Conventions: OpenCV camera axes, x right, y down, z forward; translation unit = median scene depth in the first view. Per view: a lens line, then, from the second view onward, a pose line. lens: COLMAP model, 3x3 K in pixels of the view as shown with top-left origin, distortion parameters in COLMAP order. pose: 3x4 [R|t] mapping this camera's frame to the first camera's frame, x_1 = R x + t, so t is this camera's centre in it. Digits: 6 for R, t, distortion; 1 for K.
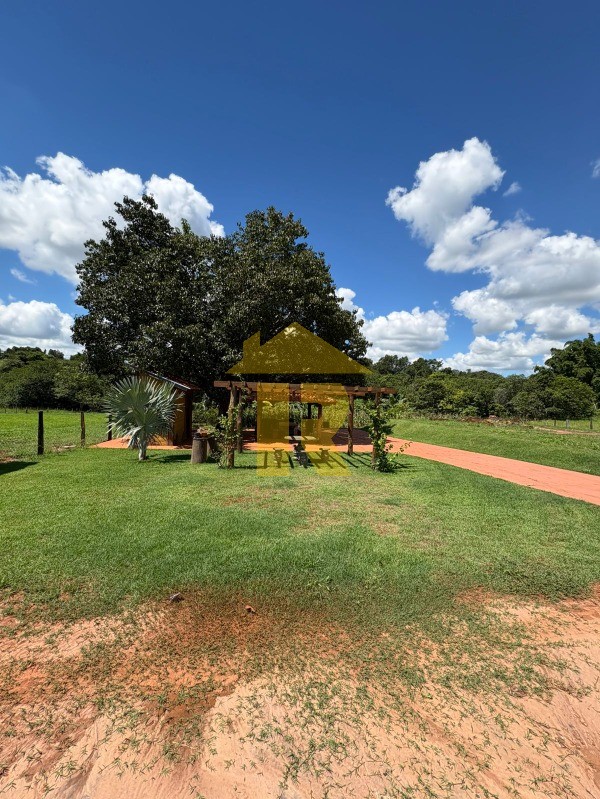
lens RADIAL K [[322.2, 0, 300.0], [0, 322.2, 399.5], [0, 0, 1]] dist [0.001323, 0.000332]
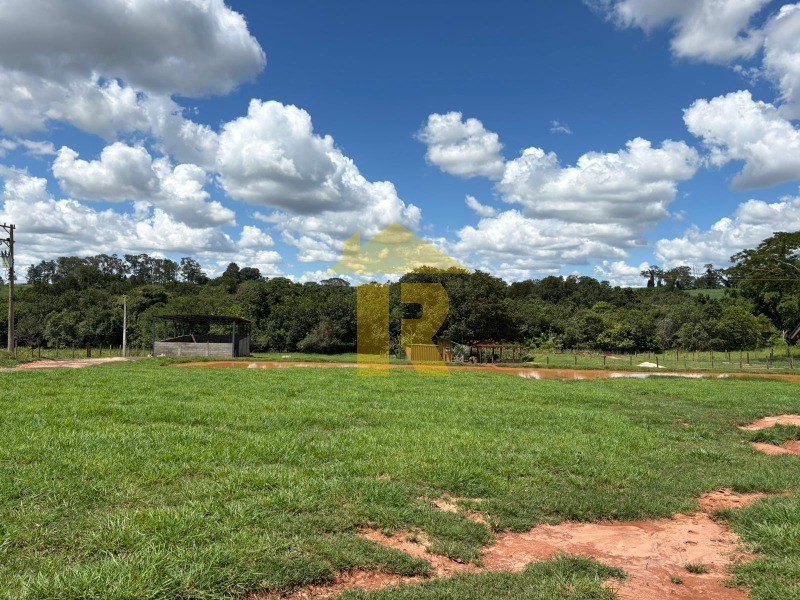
lens RADIAL K [[611.2, 0, 400.0], [0, 611.2, 300.0], [0, 0, 1]] dist [0.073104, -0.099330]
pose [[0.999676, -0.022758, -0.011362, -0.170644], [0.022369, 0.999198, -0.033222, -0.056643], [0.012109, 0.032957, 0.999383, -0.985391]]
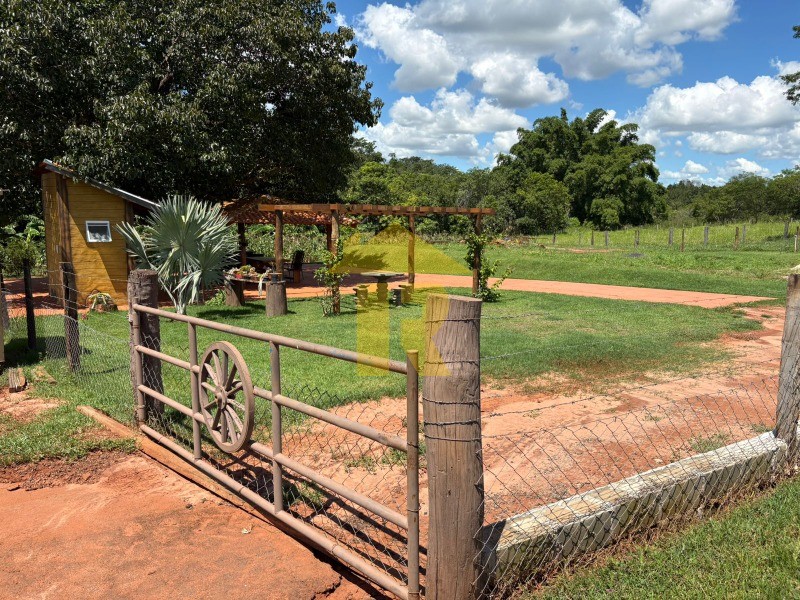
lens RADIAL K [[605.3, 0, 399.0], [0, 605.3, 325.6], [0, 0, 1]] dist [0.008348, 0.001267]
pose [[0.877939, -0.109986, 0.465967, -0.106104], [0.020112, 0.980869, 0.193629, -0.006313], [-0.478349, -0.160623, 0.863355, -0.049419]]
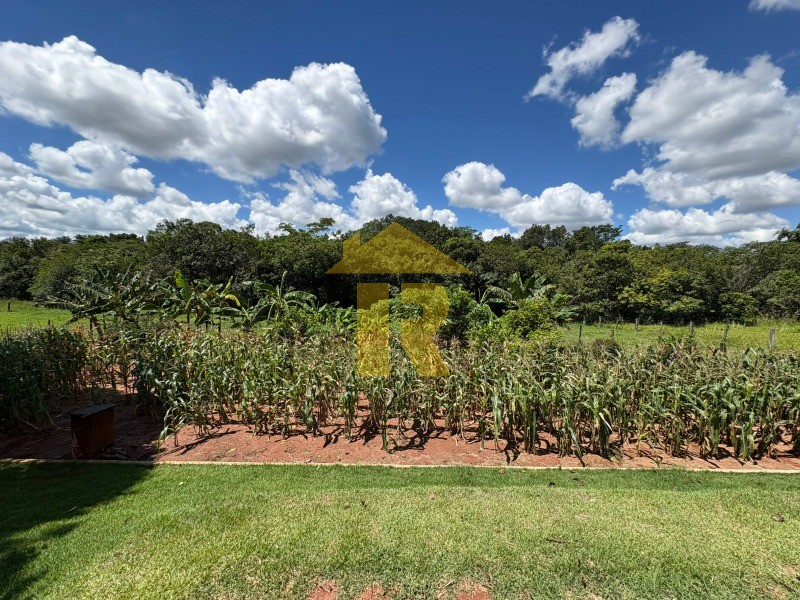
lens RADIAL K [[322.6, 0, 400.0], [0, 322.6, 300.0], [0, 0, 1]] dist [0.001323, 0.000332]
pose [[0.987846, -0.006264, -0.155307, 0.140236], [0.012347, 0.999193, 0.038234, -0.001503], [0.154942, -0.039687, 0.987126, 0.393289]]
